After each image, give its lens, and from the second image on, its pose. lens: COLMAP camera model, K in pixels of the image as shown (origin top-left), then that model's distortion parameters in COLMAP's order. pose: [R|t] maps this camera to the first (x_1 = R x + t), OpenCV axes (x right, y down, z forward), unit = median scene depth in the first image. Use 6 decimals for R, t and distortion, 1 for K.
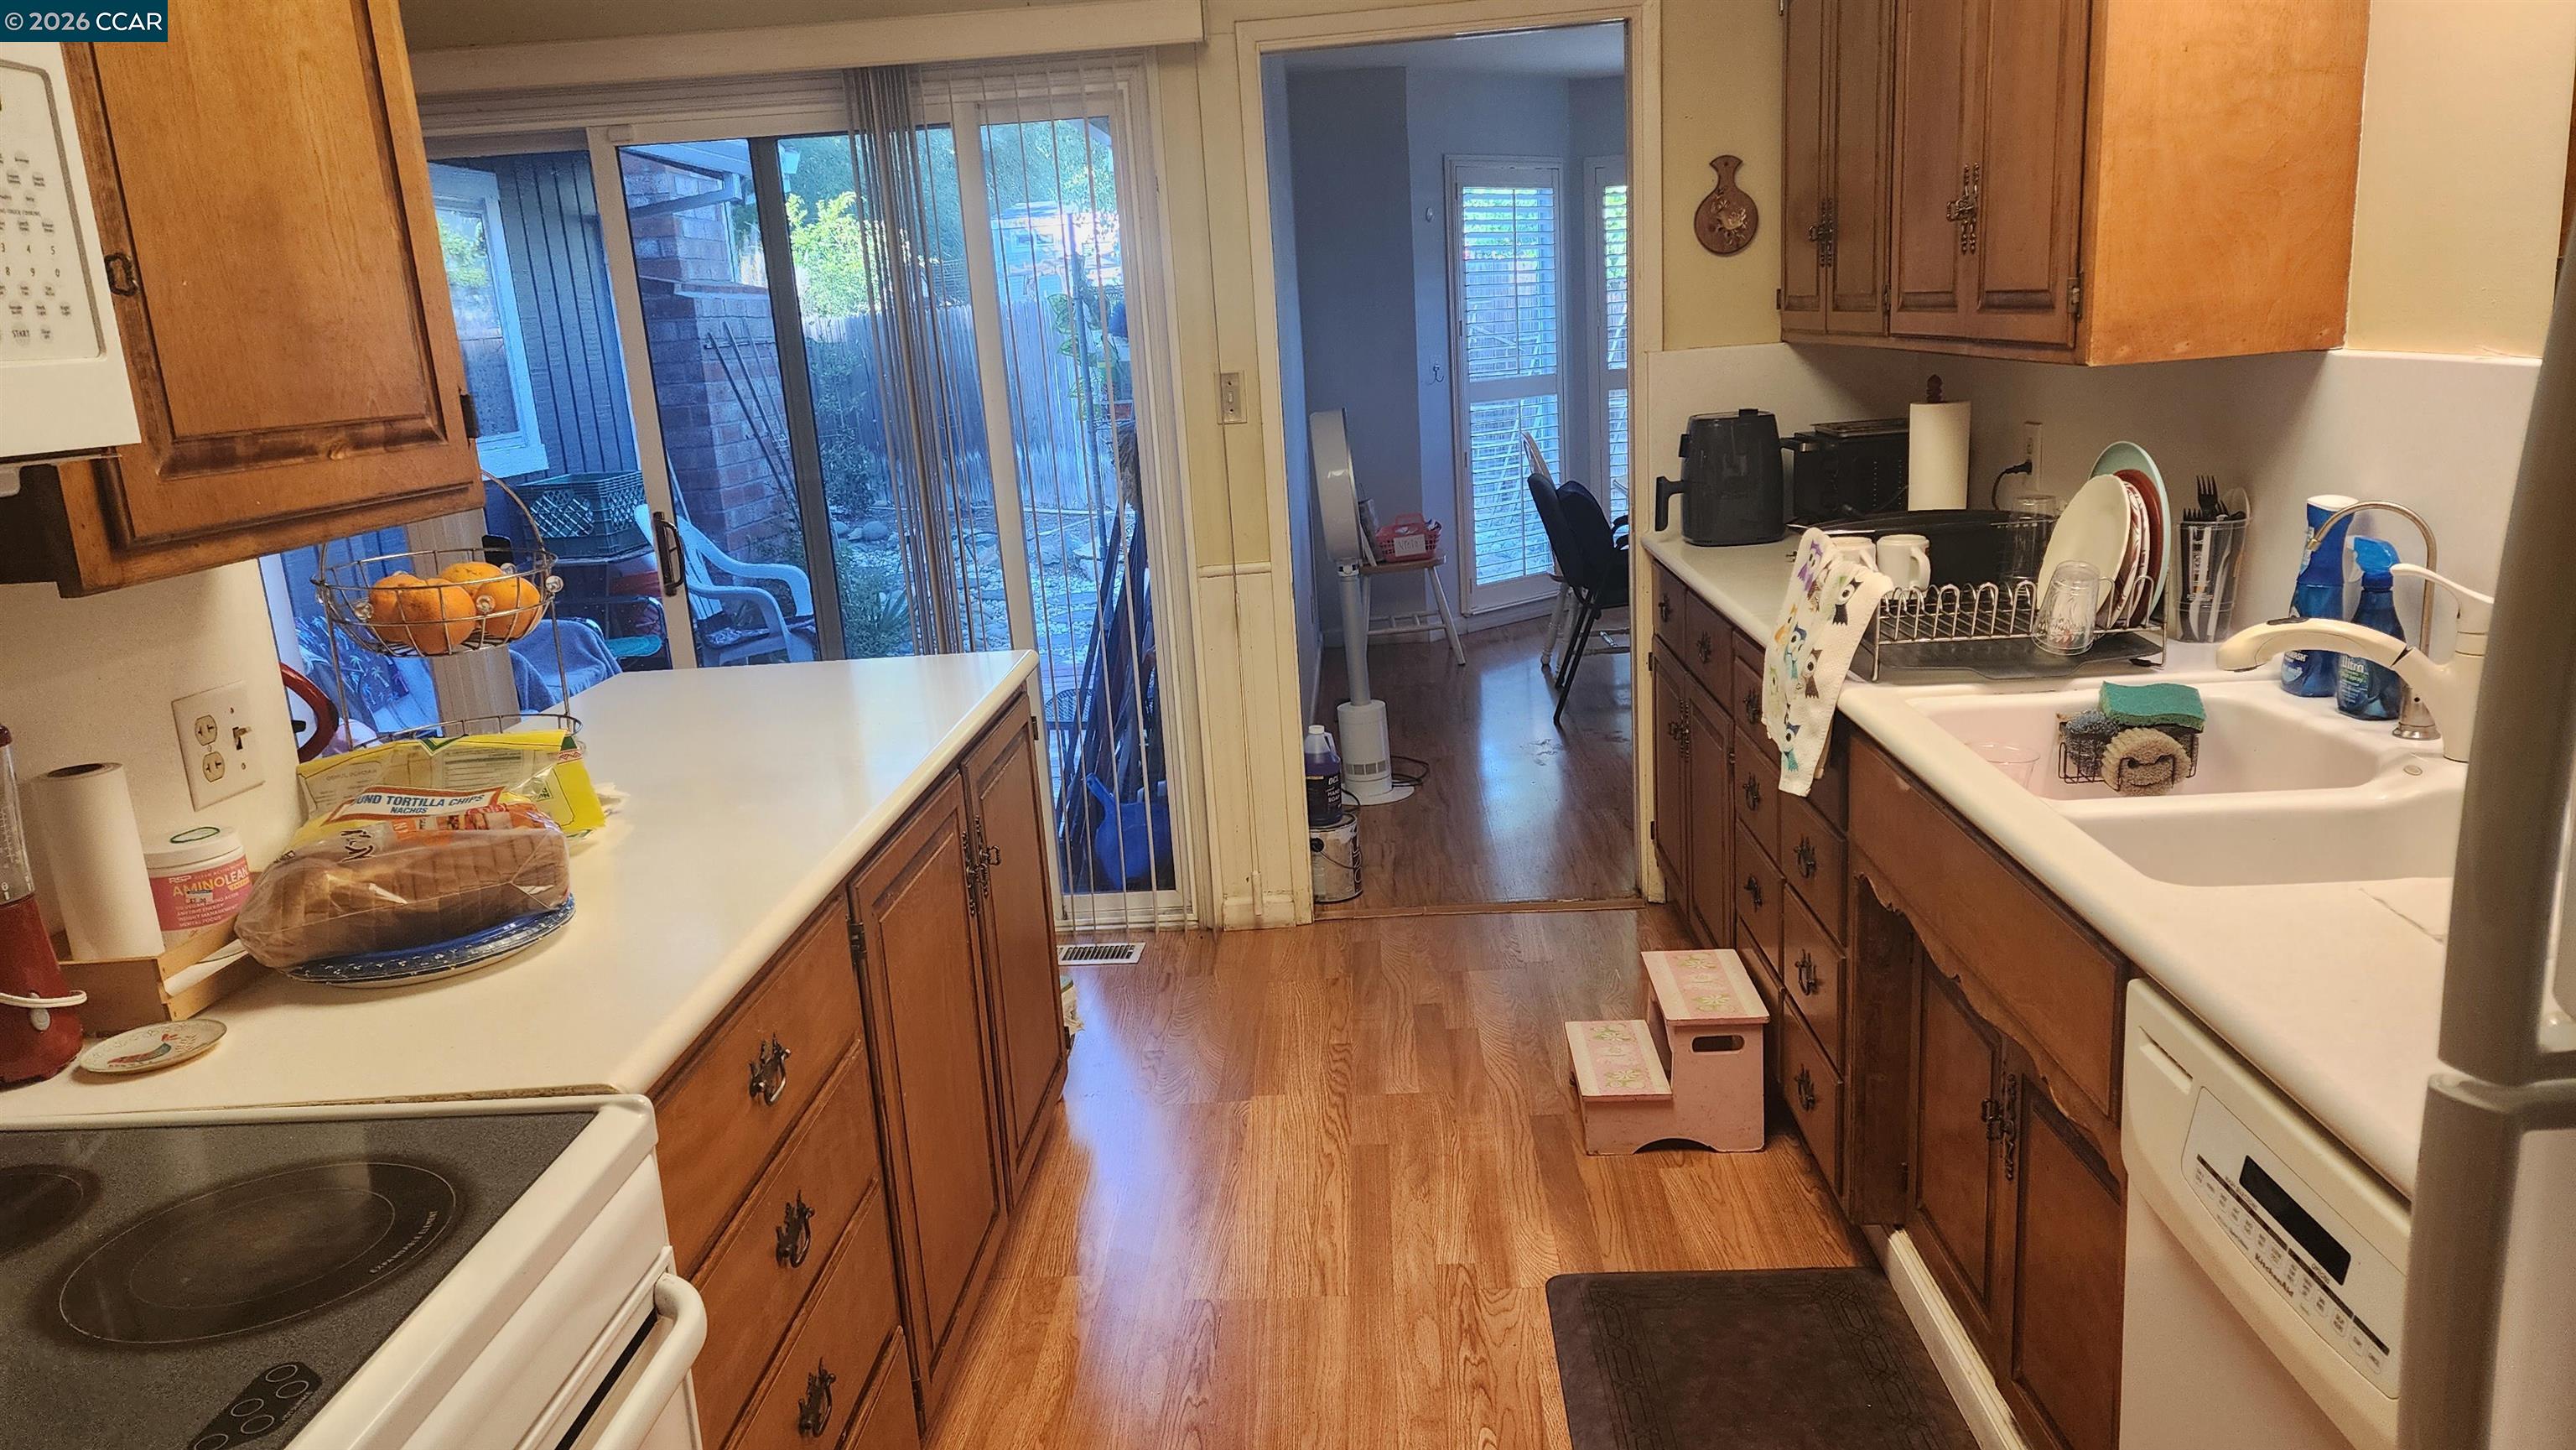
lens RADIAL K [[1708.7, 0, 1288.0], [0, 1708.7, 725.0], [0, 0, 1]] dist [0.000570, 0.000392]
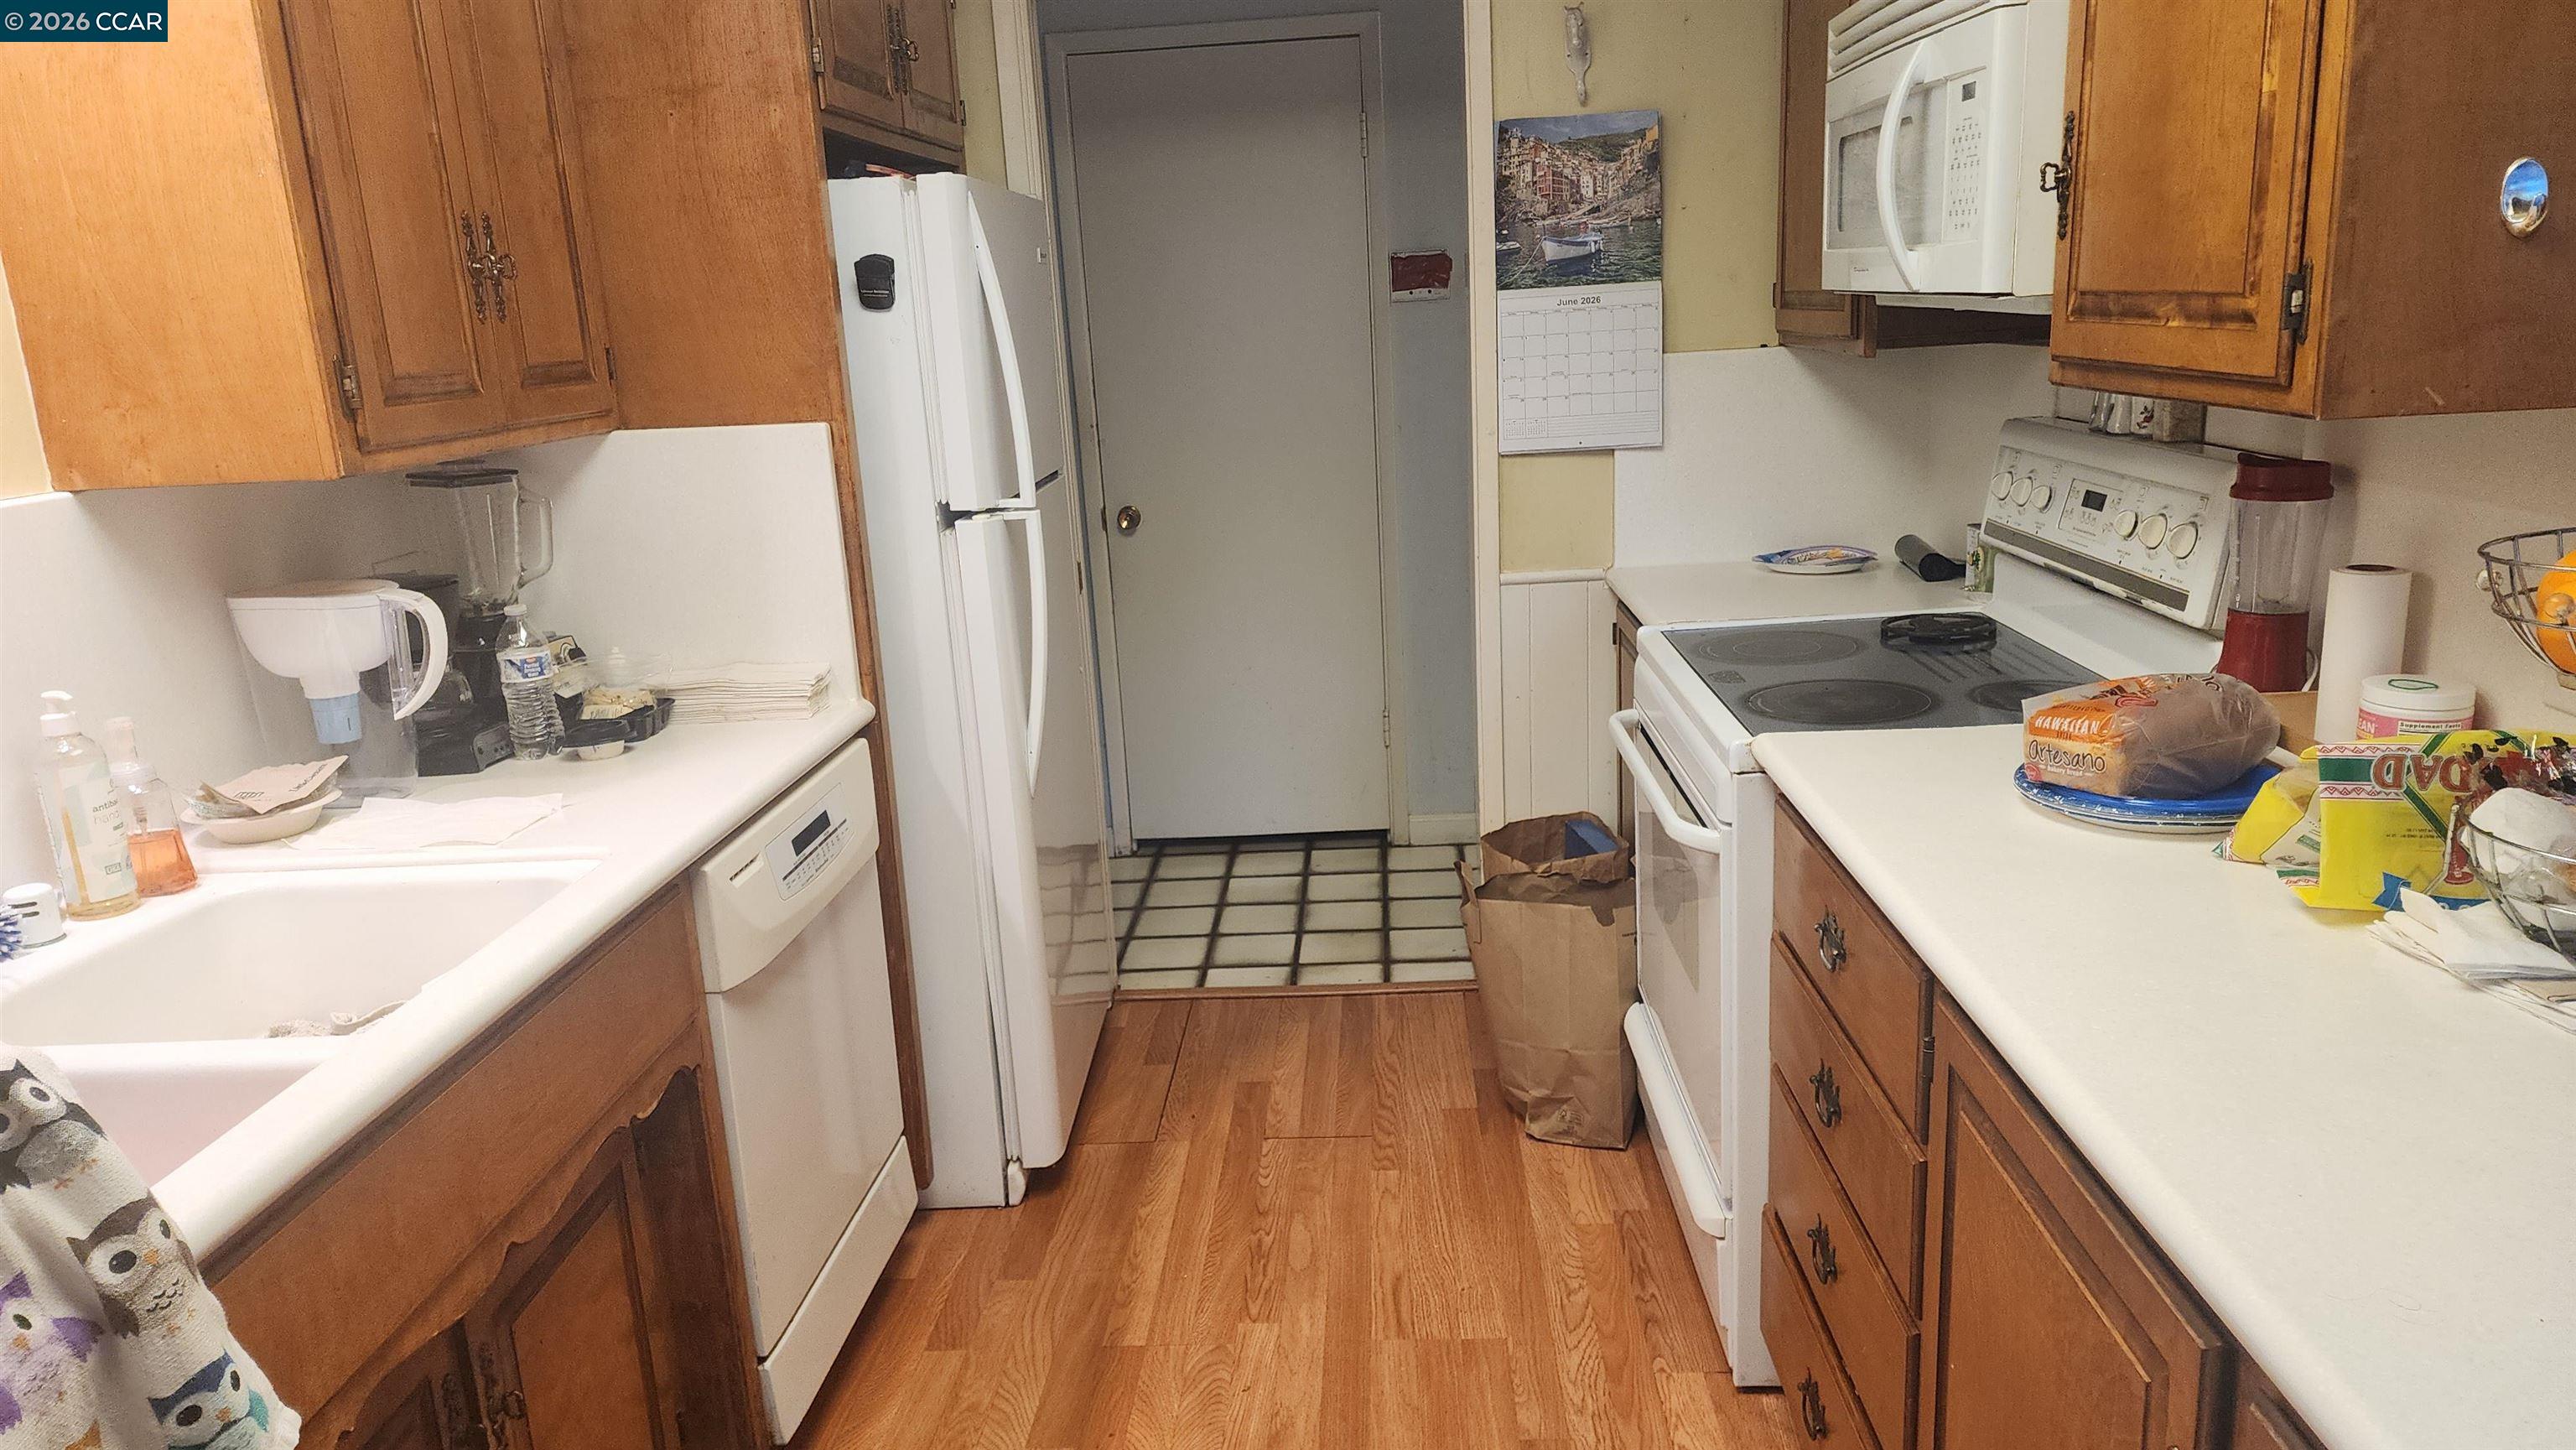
lens RADIAL K [[1708.7, 0, 1288.0], [0, 1708.7, 725.0], [0, 0, 1]] dist [0.000570, 0.000392]
pose [[-0.992805, 0.113356, 0.038590, 0.009514], [0.118434, 0.882012, 0.456101, -0.467195], [0.017665, 0.457390, -0.889091, 1.951126]]
